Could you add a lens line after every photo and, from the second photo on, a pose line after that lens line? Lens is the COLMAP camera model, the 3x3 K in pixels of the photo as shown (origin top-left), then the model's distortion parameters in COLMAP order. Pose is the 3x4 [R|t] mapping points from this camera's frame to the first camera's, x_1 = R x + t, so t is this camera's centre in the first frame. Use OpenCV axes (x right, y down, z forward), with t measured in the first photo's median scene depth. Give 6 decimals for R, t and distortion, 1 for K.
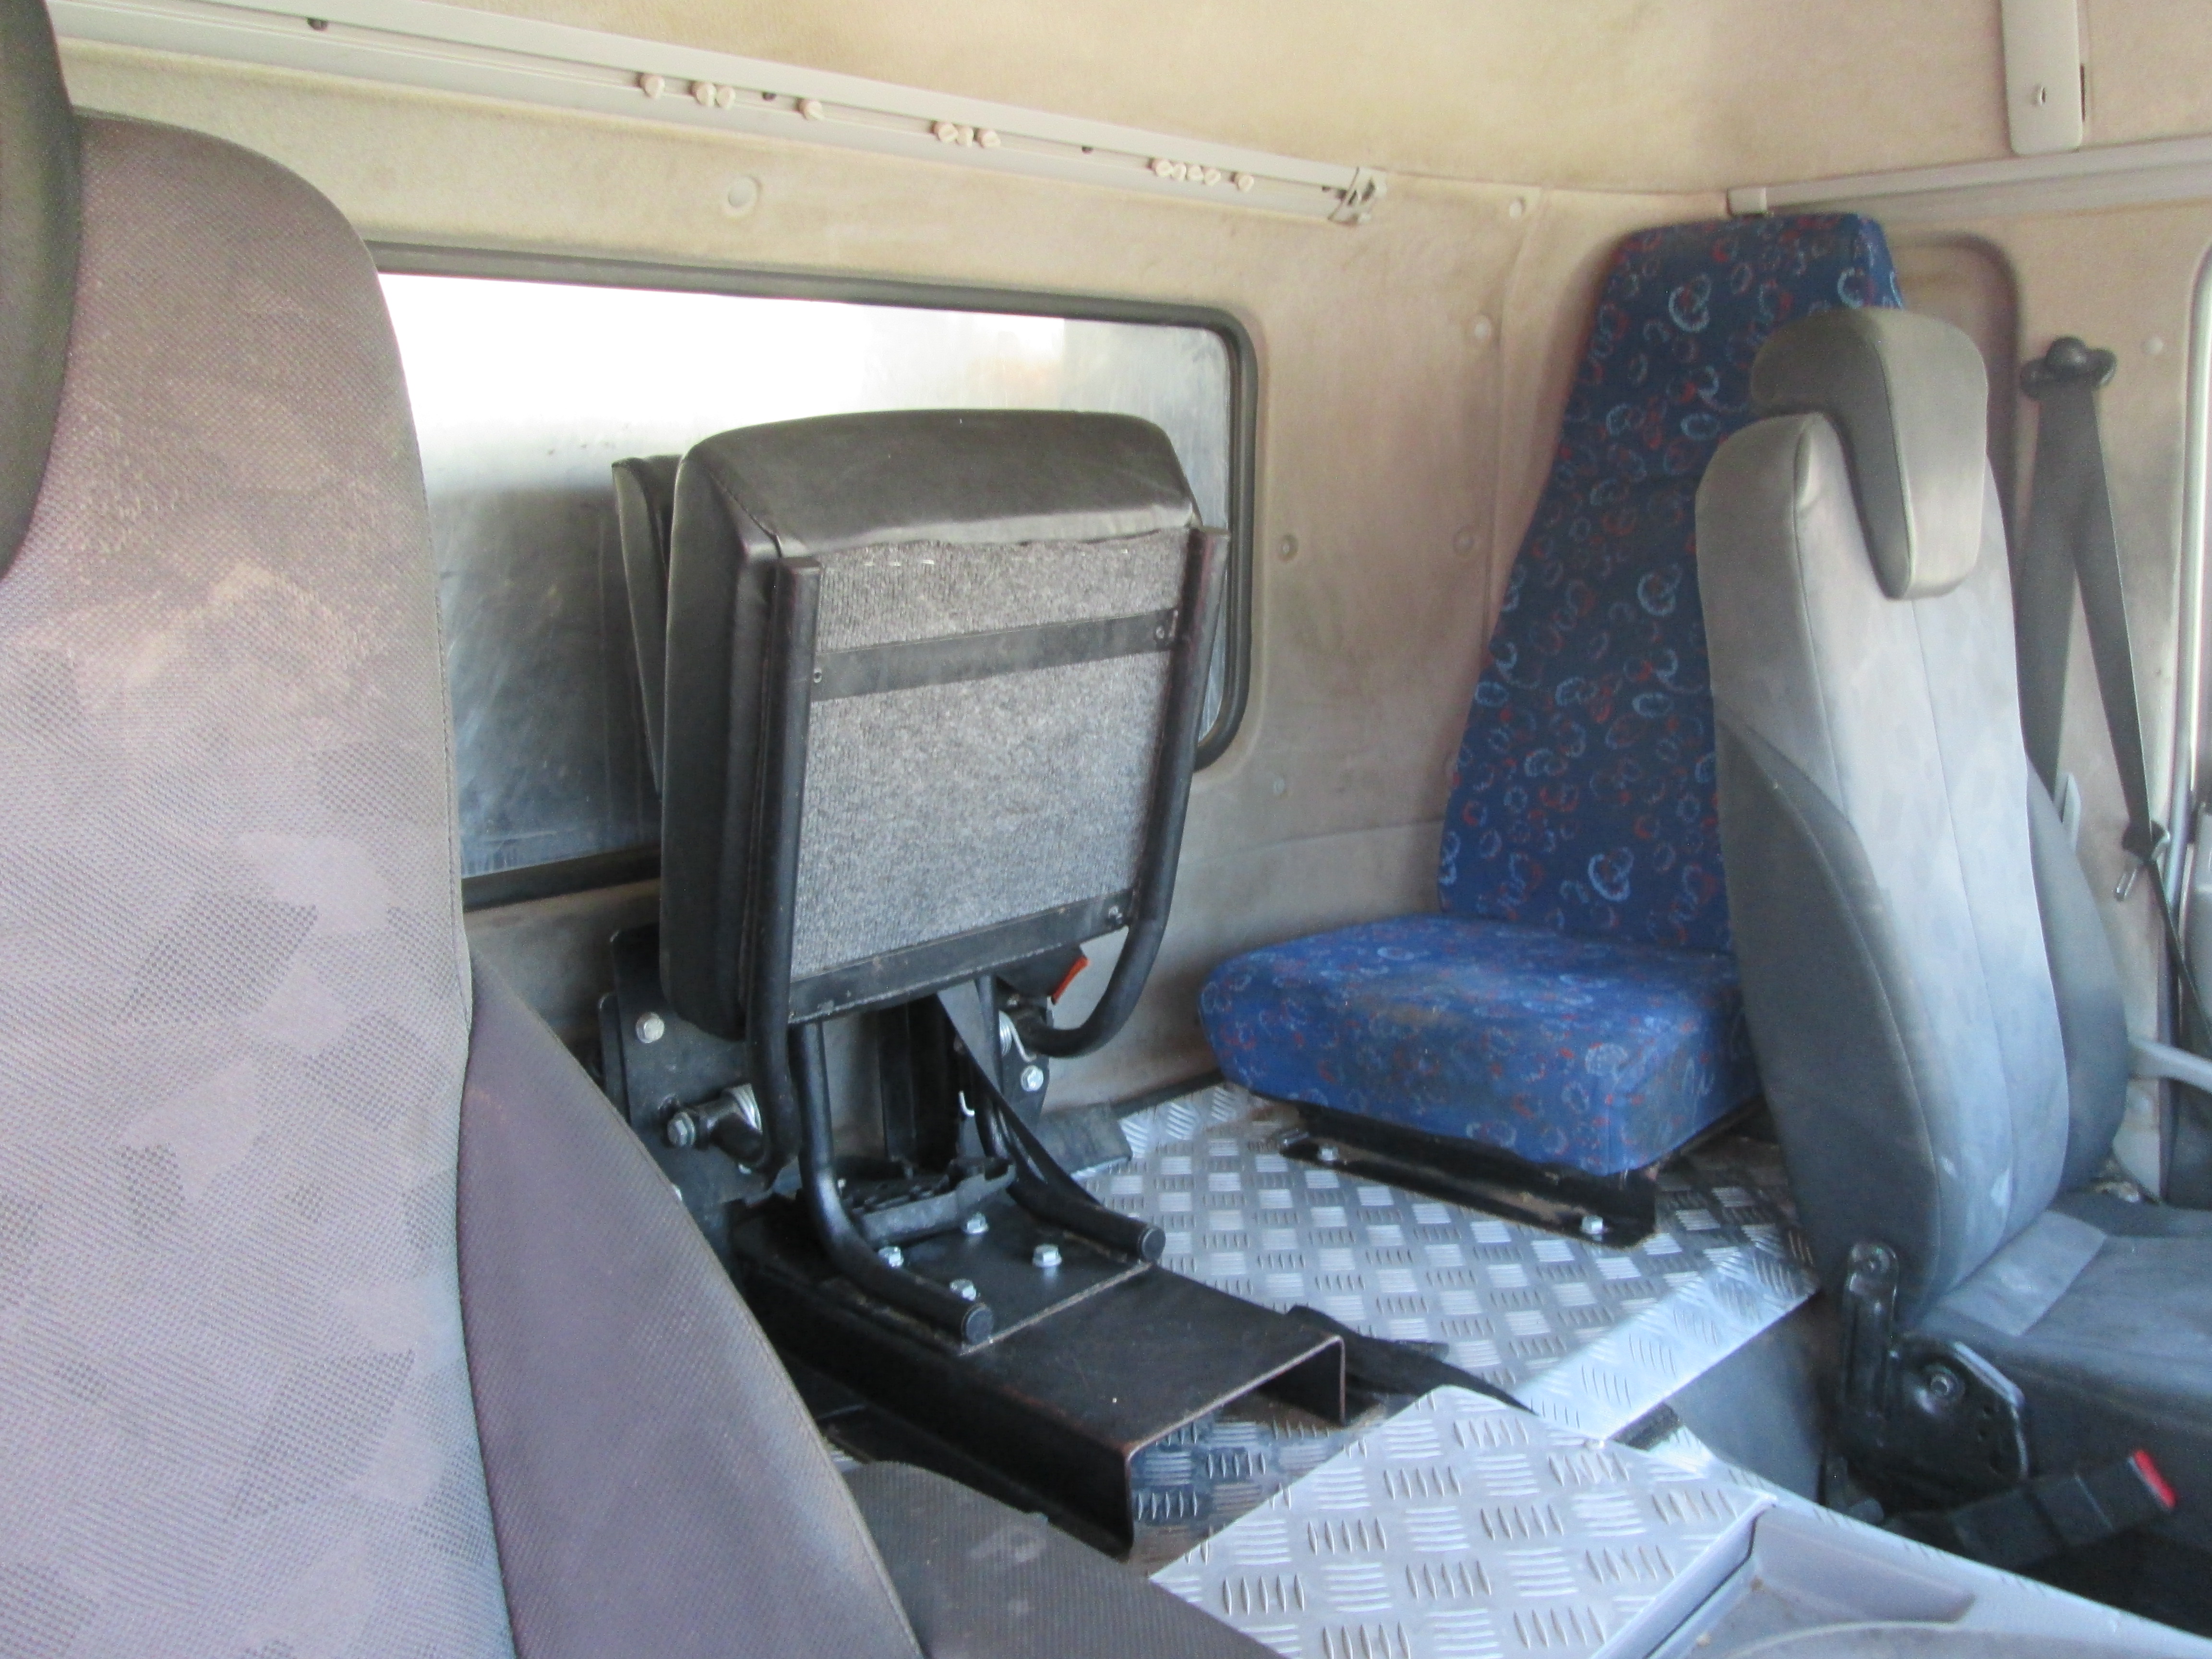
lens RADIAL K [[1812.7, 0, 1093.6], [0, 1812.7, 829.2], [0, 0, 1]] dist [-0.050809, 0.019167]
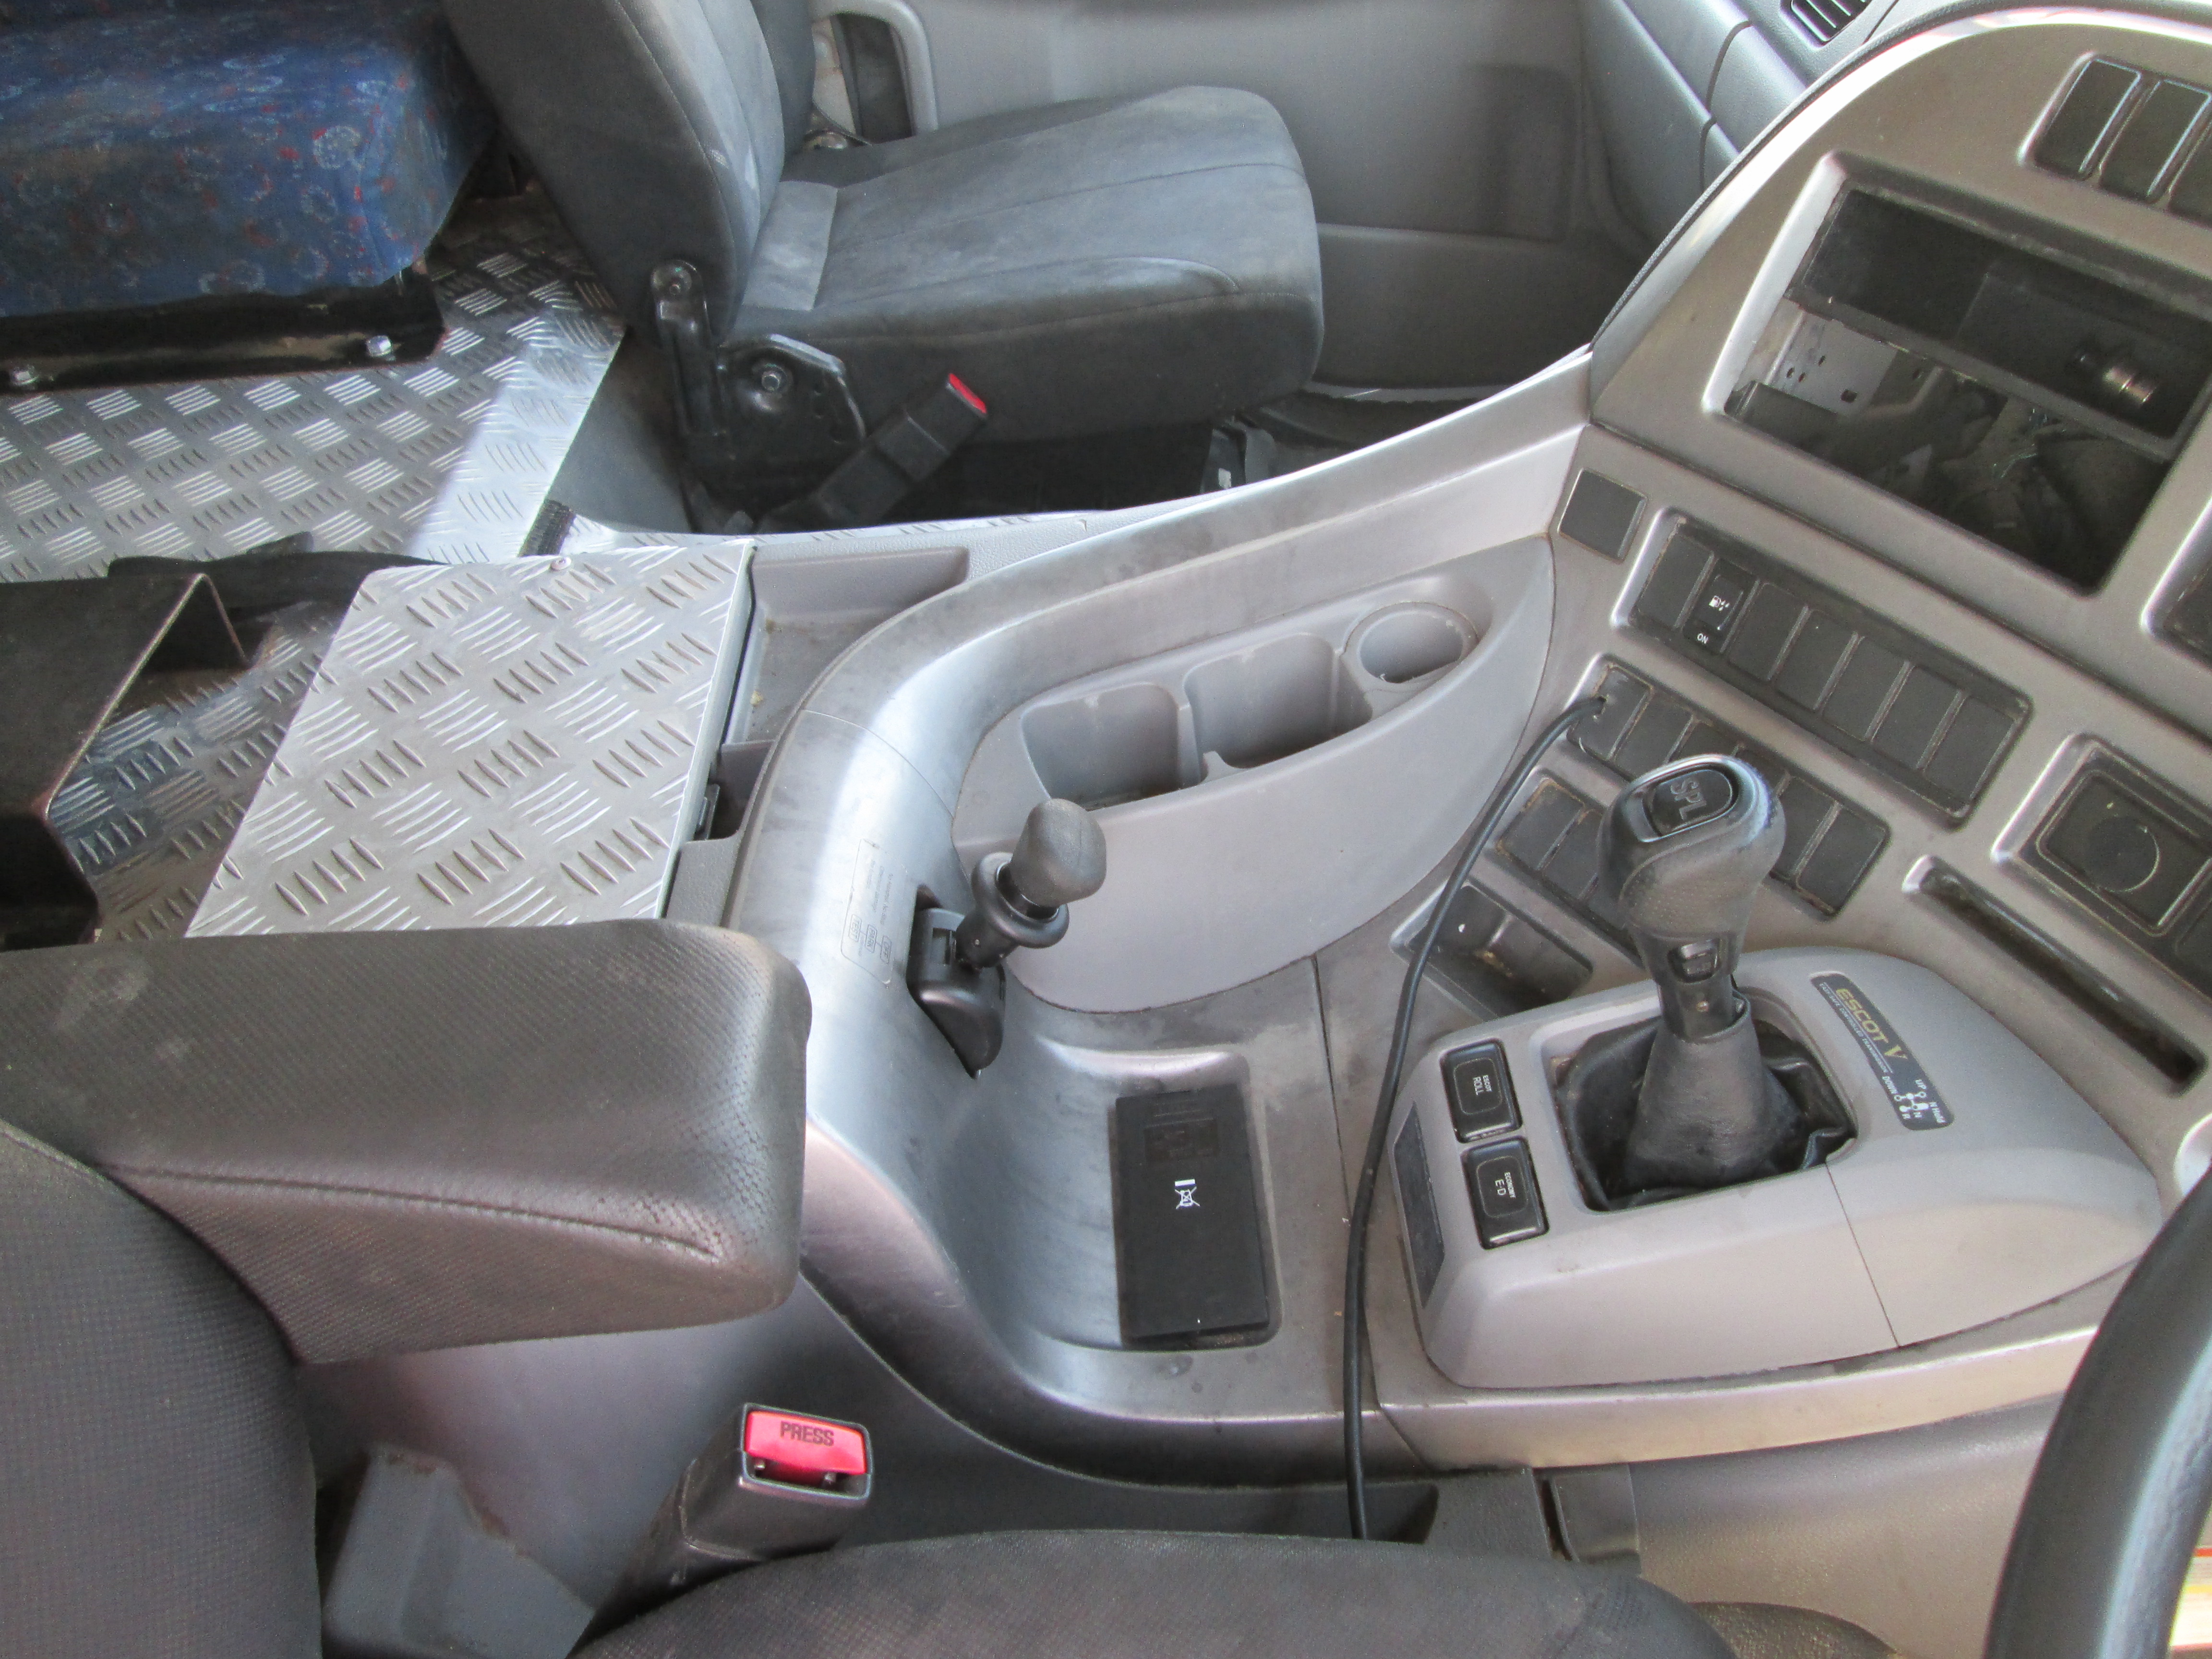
lens RADIAL K [[1812.7, 0, 1074.4], [0, 1812.7, 839.6], [0, 0, 1]] dist [-0.050809, 0.019167]
pose [[0.707277, -0.479746, 0.519233, -0.059065], [0.168462, 0.827702, 0.535284, 0.007875], [-0.686571, -0.291123, 0.666234, 0.122998]]
